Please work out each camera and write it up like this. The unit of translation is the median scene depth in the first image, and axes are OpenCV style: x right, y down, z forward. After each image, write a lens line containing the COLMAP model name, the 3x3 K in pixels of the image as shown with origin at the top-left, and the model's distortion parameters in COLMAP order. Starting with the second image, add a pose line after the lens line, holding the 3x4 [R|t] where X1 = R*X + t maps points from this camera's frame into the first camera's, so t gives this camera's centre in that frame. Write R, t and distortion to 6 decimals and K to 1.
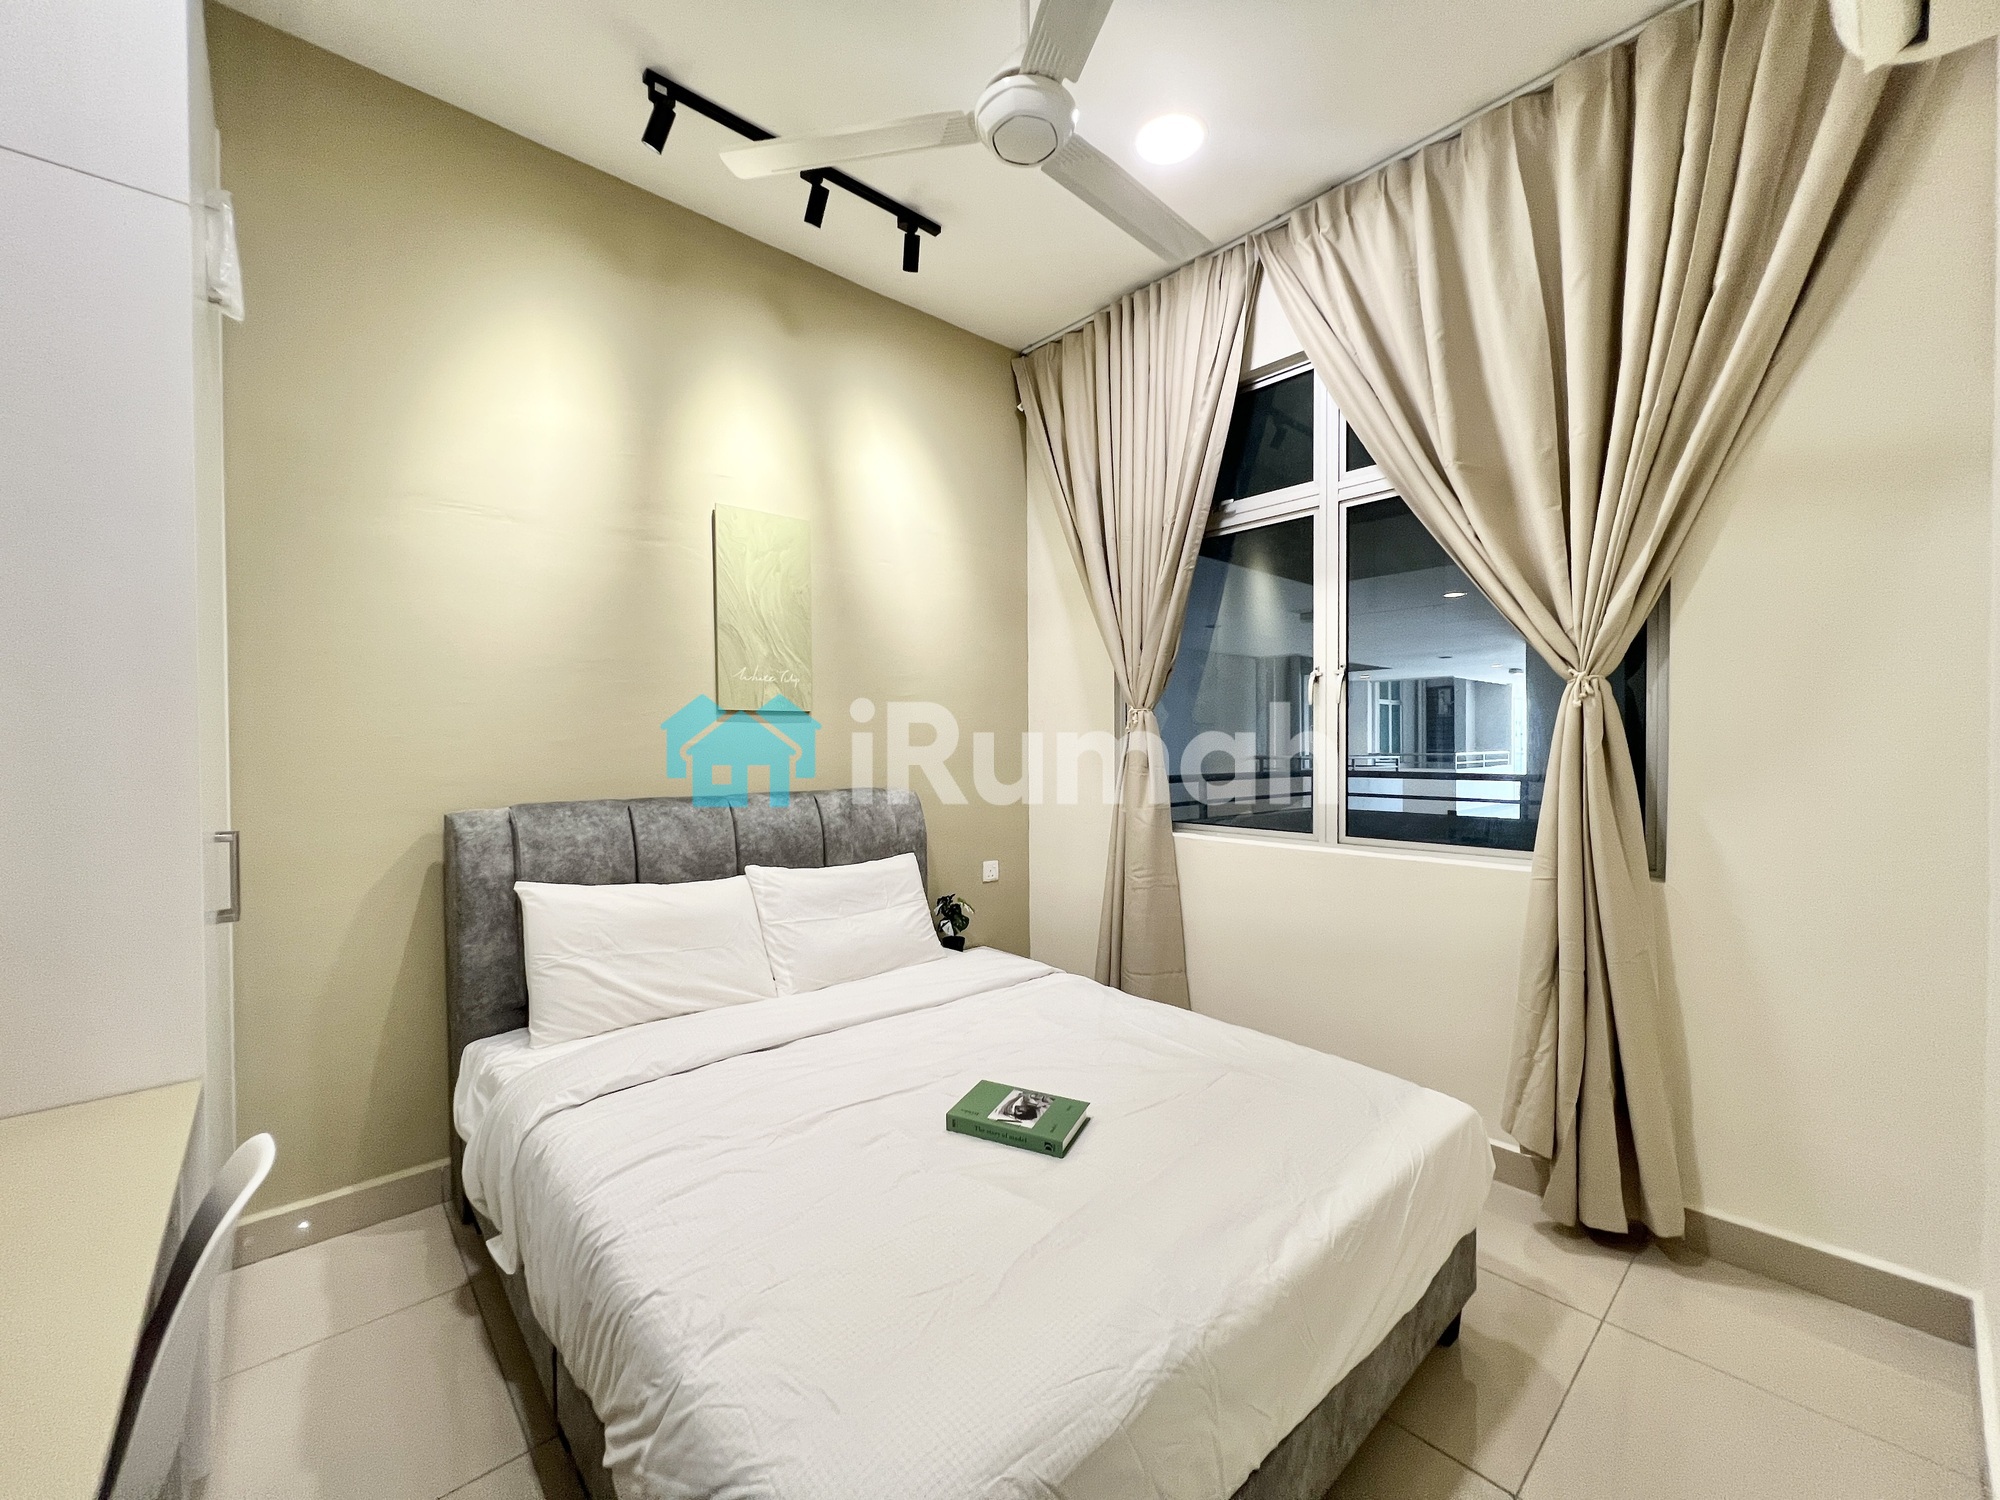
lens RADIAL K [[796.6, 0, 989.8], [0, 796.6, 749.7], [0, 0, 1]] dist [-0.001433, 0.000872]
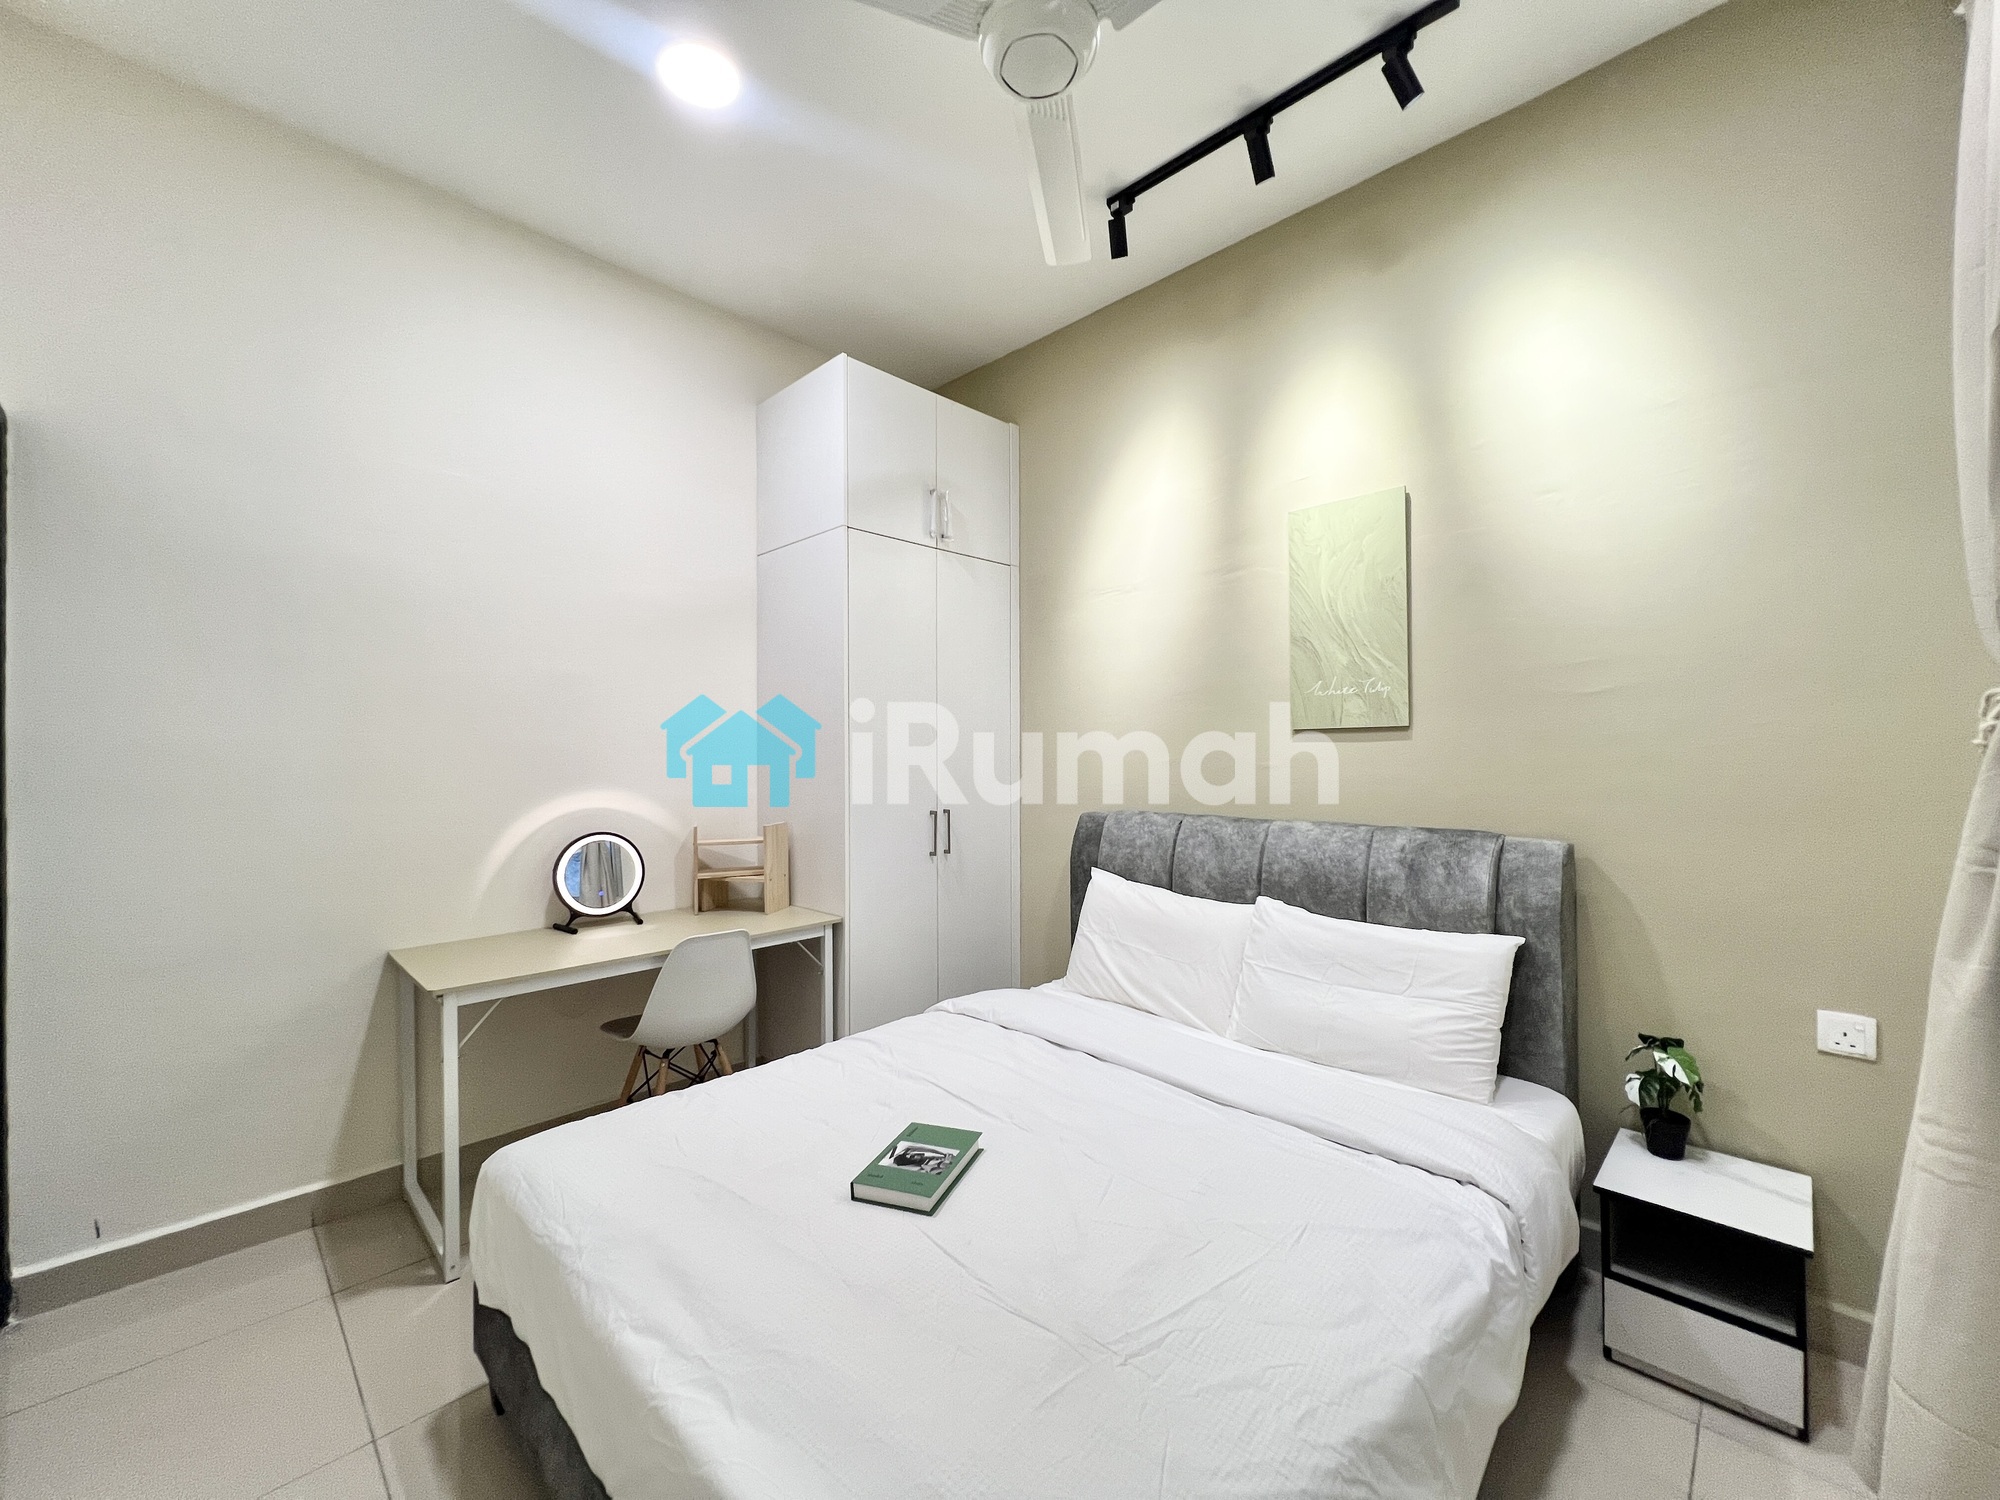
lens RADIAL K [[796.6, 0, 997.9], [0, 796.6, 747.9], [0, 0, 1]] dist [-0.001433, 0.000872]
pose [[0.077462, -0.001419, -0.996994, 0.624604], [-0.003302, 0.999993, -0.001680, -0.027813], [0.996990, 0.003422, 0.077457, 0.629409]]
